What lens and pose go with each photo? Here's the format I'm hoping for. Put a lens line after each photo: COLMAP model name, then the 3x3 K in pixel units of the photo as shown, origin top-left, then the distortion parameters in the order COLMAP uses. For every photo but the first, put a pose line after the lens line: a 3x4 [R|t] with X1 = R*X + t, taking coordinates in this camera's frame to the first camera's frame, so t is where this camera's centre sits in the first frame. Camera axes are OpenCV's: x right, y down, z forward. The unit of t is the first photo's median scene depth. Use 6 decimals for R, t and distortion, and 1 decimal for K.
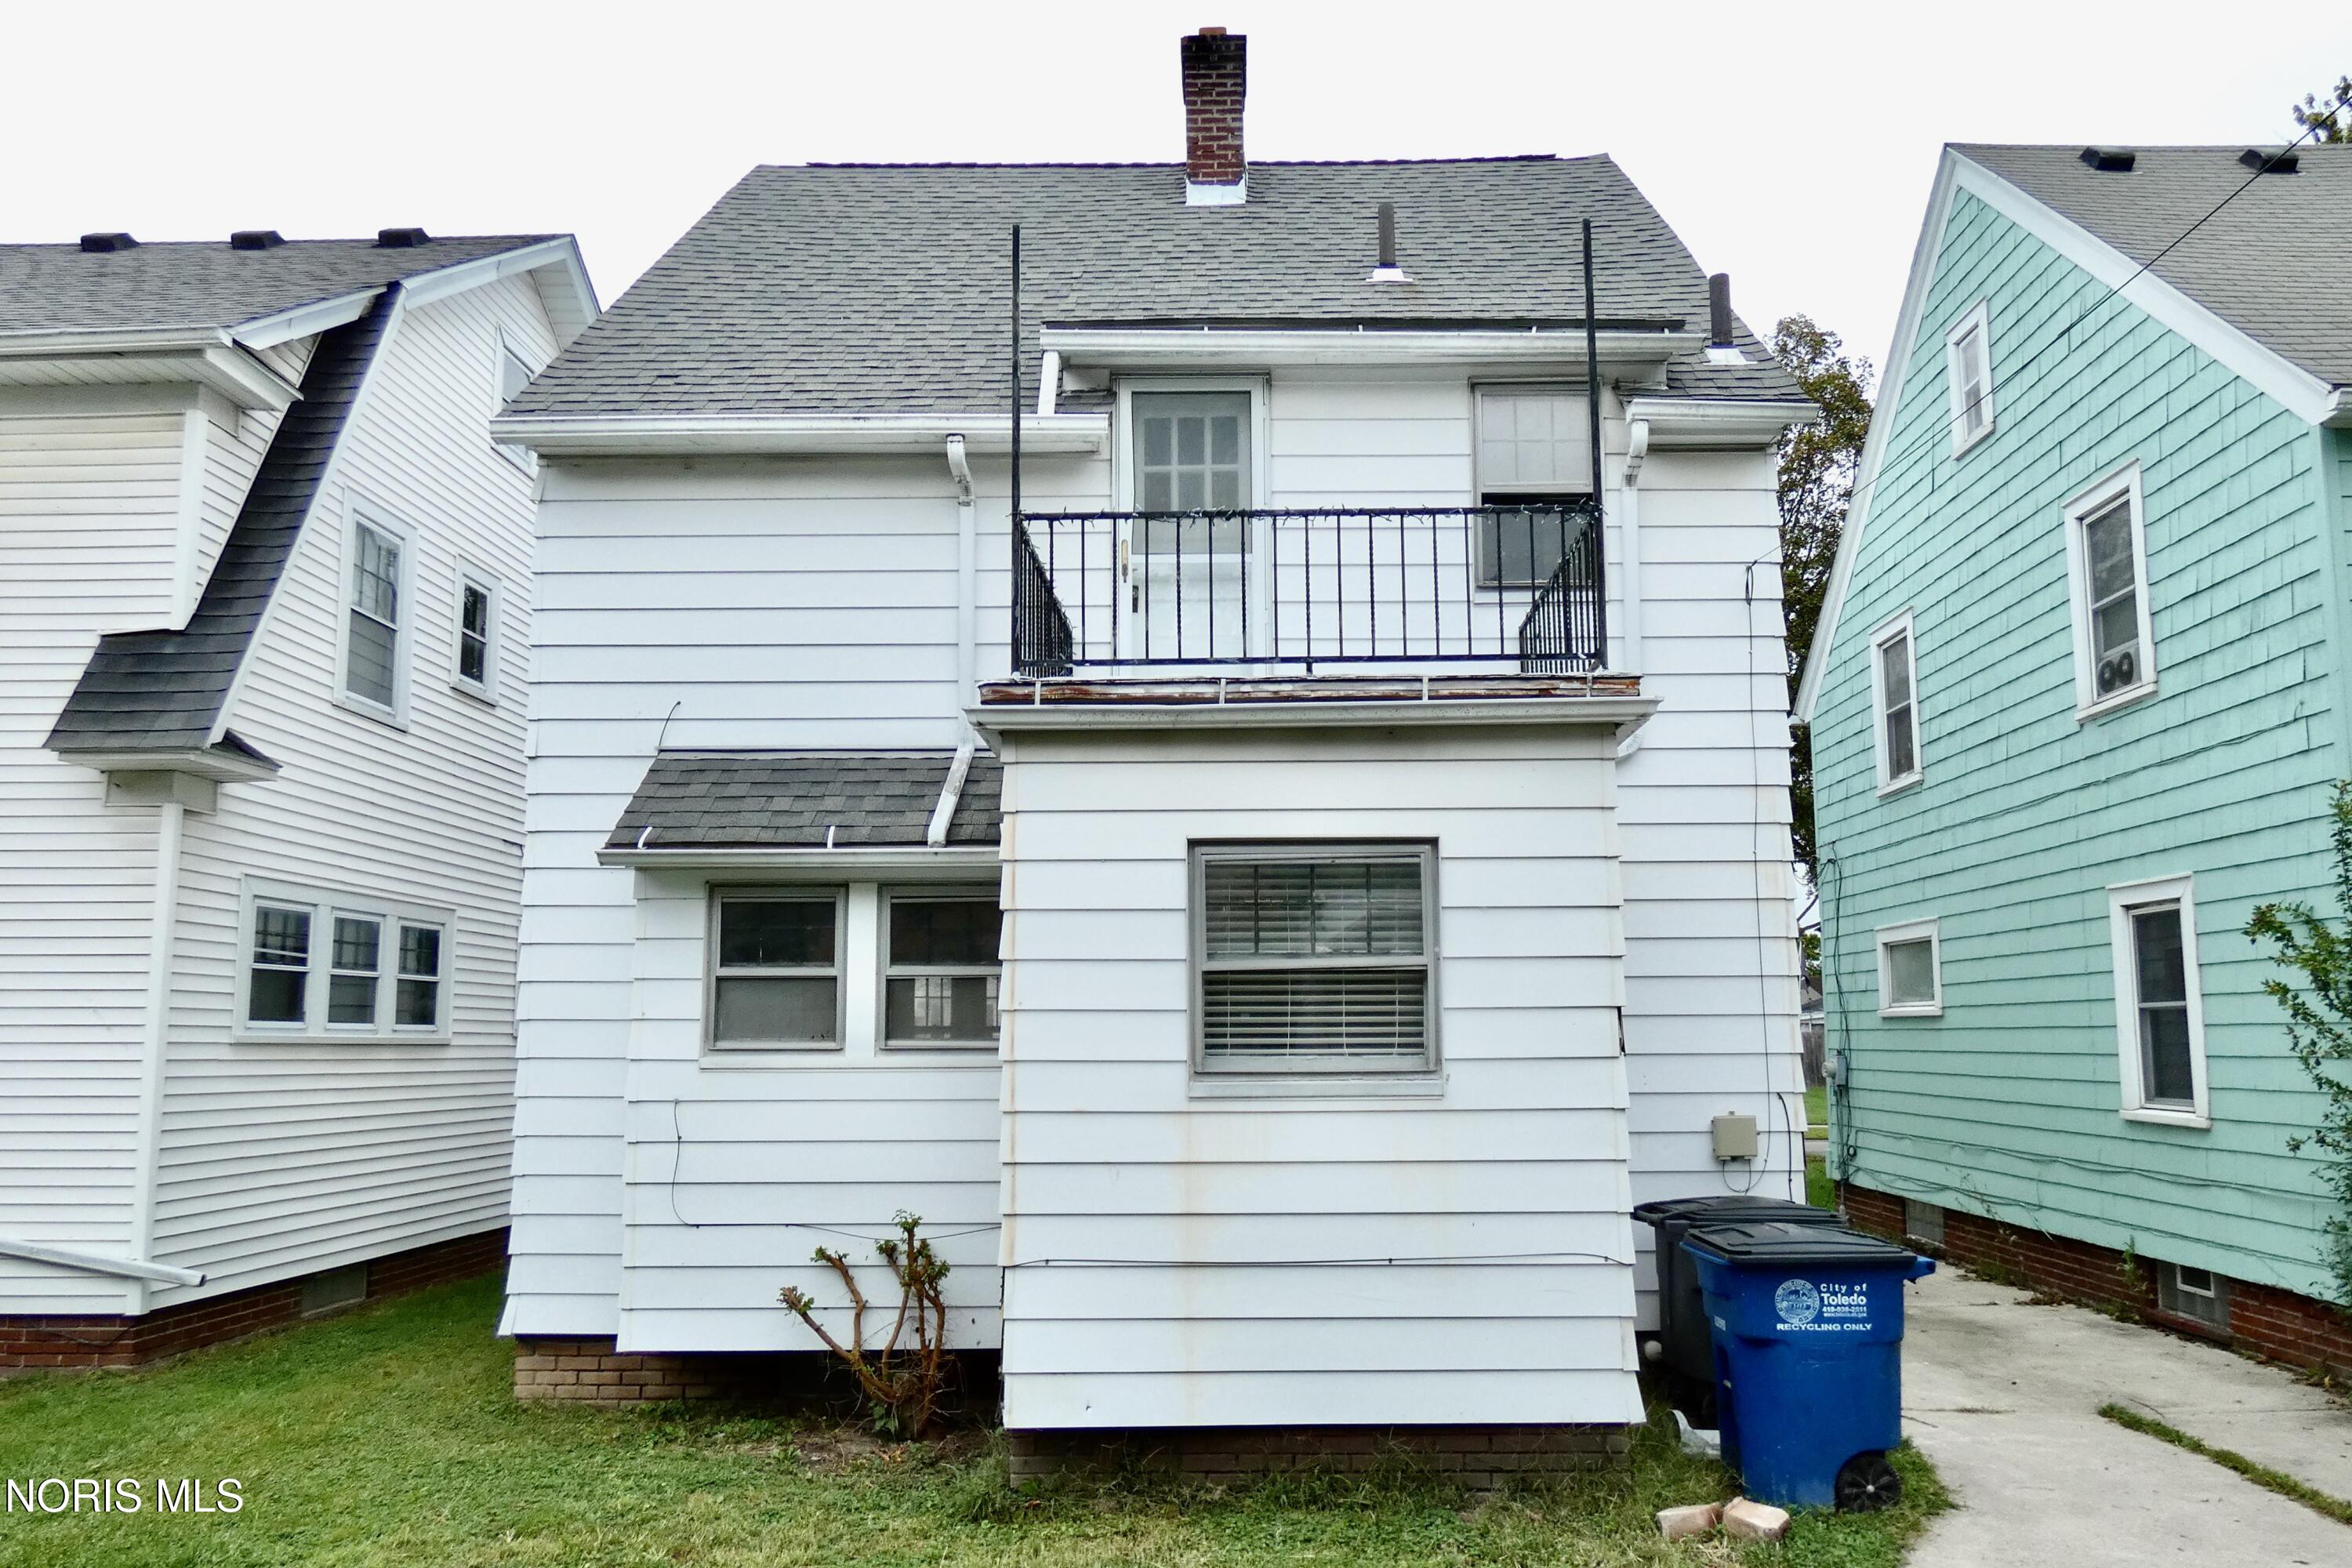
lens RADIAL K [[1518.2, 0, 1176.0], [0, 1518.2, 784.0], [0, 0, 1]] dist [-0.012277, 0.007307]
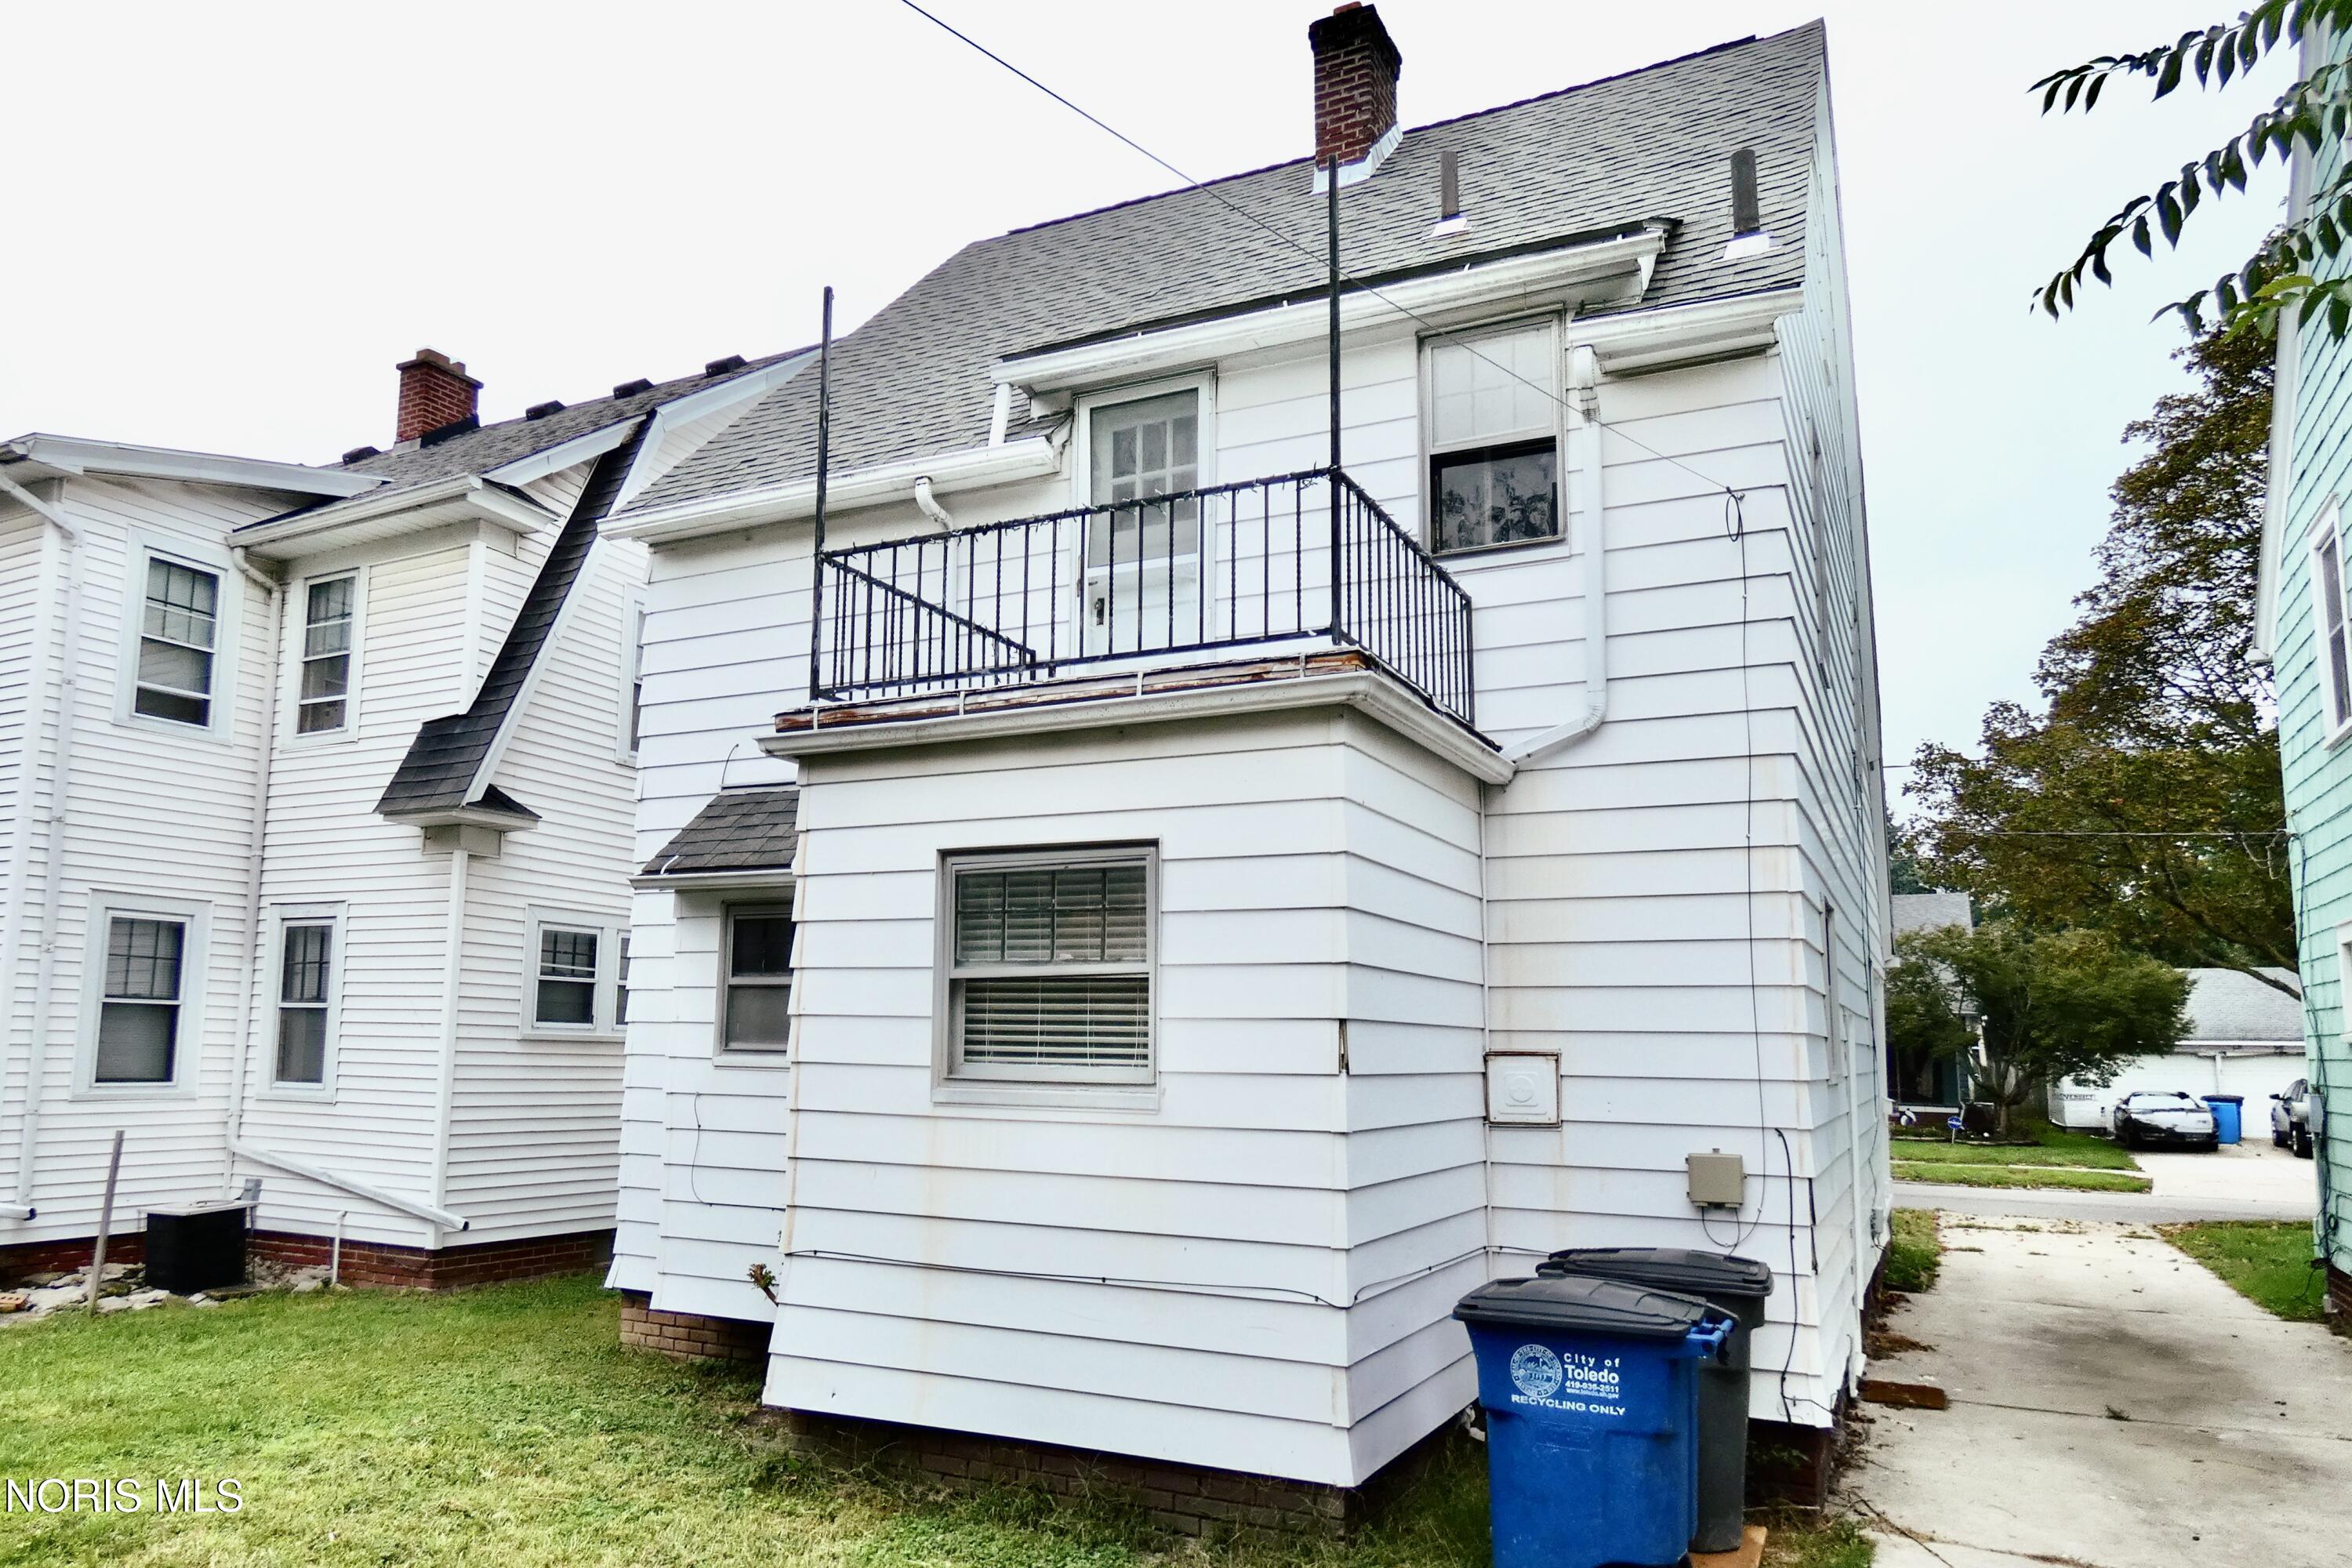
lens RADIAL K [[1520.4, 0, 1176.0], [0, 1520.4, 784.0], [0, 0, 1]] dist [0.003299, -0.001790]
pose [[0.898056, -0.056792, -0.436199, 0.503363], [0.052746, 0.998379, -0.021391, 0.018594], [0.436706, -0.003797, 0.899596, 0.122645]]
